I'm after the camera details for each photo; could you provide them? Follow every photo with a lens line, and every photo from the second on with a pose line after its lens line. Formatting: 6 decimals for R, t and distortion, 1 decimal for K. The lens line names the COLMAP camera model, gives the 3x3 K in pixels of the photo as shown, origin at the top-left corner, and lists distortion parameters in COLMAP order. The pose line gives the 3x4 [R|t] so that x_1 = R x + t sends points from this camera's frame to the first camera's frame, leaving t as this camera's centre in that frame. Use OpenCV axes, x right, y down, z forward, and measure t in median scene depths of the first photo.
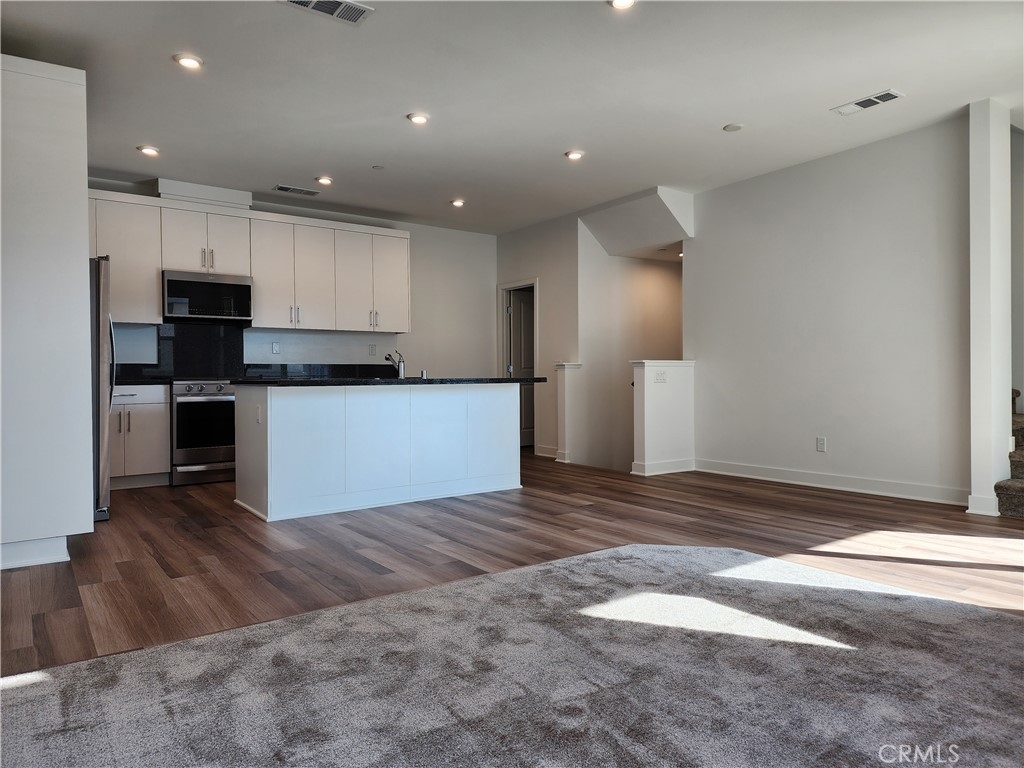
lens RADIAL K [[680.8, 0, 508.5], [0, 680.8, 387.1], [0, 0, 1]] dist [0.059783, -0.044048]
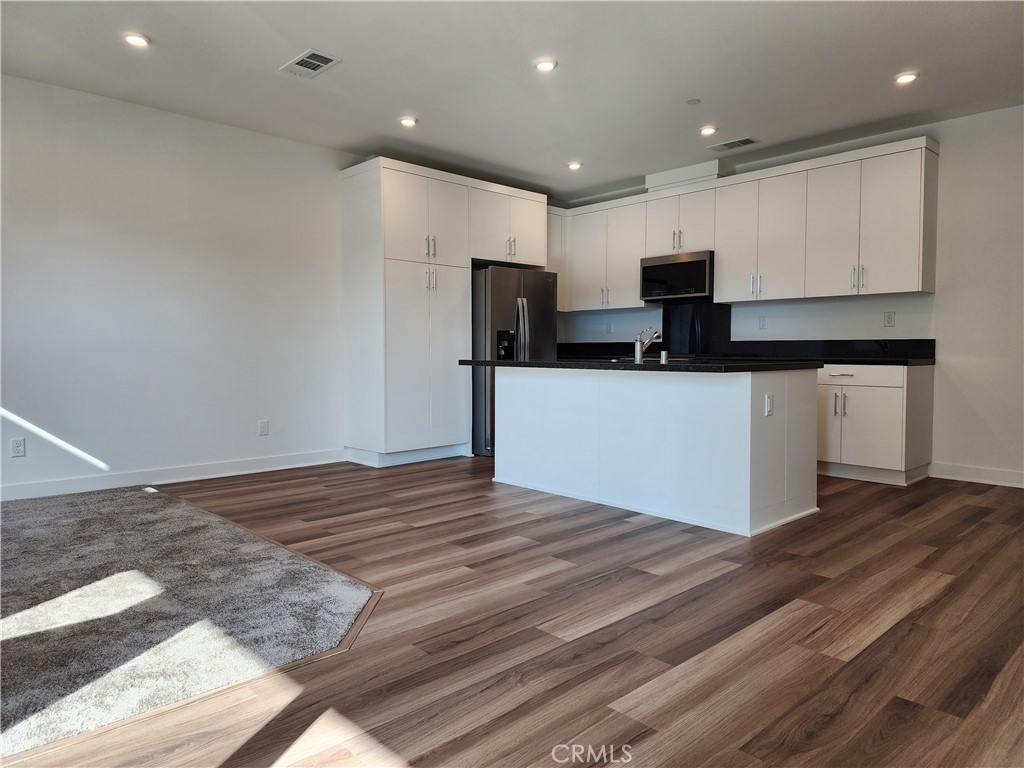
lens RADIAL K [[680.8, 0, 519.1], [0, 680.8, 383.1], [0, 0, 1]] dist [0.059783, -0.044048]
pose [[0.146957, 0.057041, -0.987497, 0.552500], [-0.019617, 0.998308, 0.054746, -0.024388], [0.988948, 0.011327, 0.147828, 0.617497]]
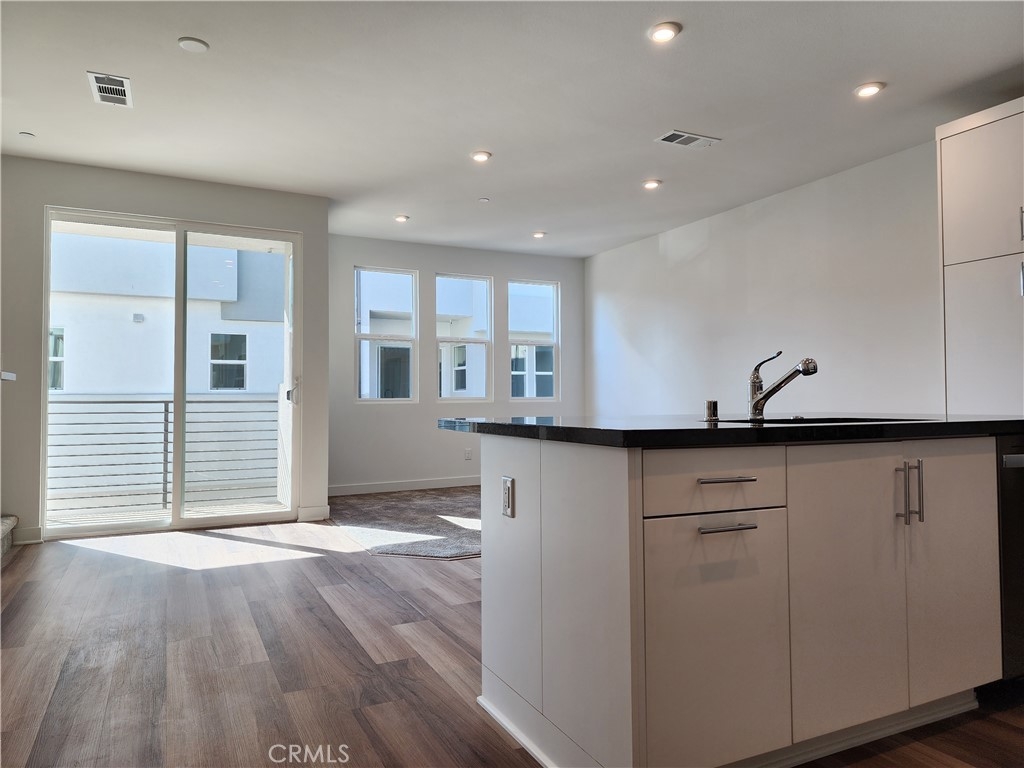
lens RADIAL K [[680.8, 0, 505.8], [0, 680.8, 387.0], [0, 0, 1]] dist [0.059783, -0.044048]
pose [[-0.987143, 0.014729, 0.159158, -0.057333], [0.014405, 0.999891, -0.003190, -0.030406], [-0.159188, -0.000856, -0.987248, 1.250255]]
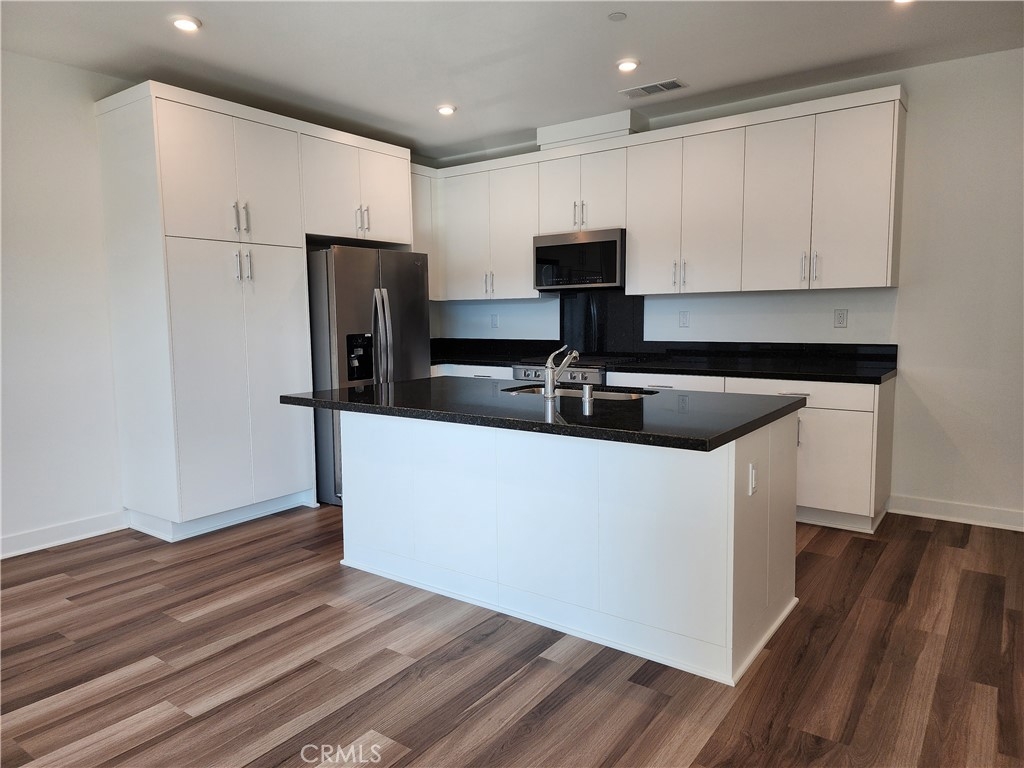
lens RADIAL K [[680.8, 0, 513.6], [0, 680.8, 387.7], [0, 0, 1]] dist [0.059783, -0.044048]
pose [[0.319049, 0.108312, -0.941529, 0.318432], [-0.008117, 0.993724, 0.111566, -0.072032], [0.947703, -0.027952, 0.317926, 0.665994]]
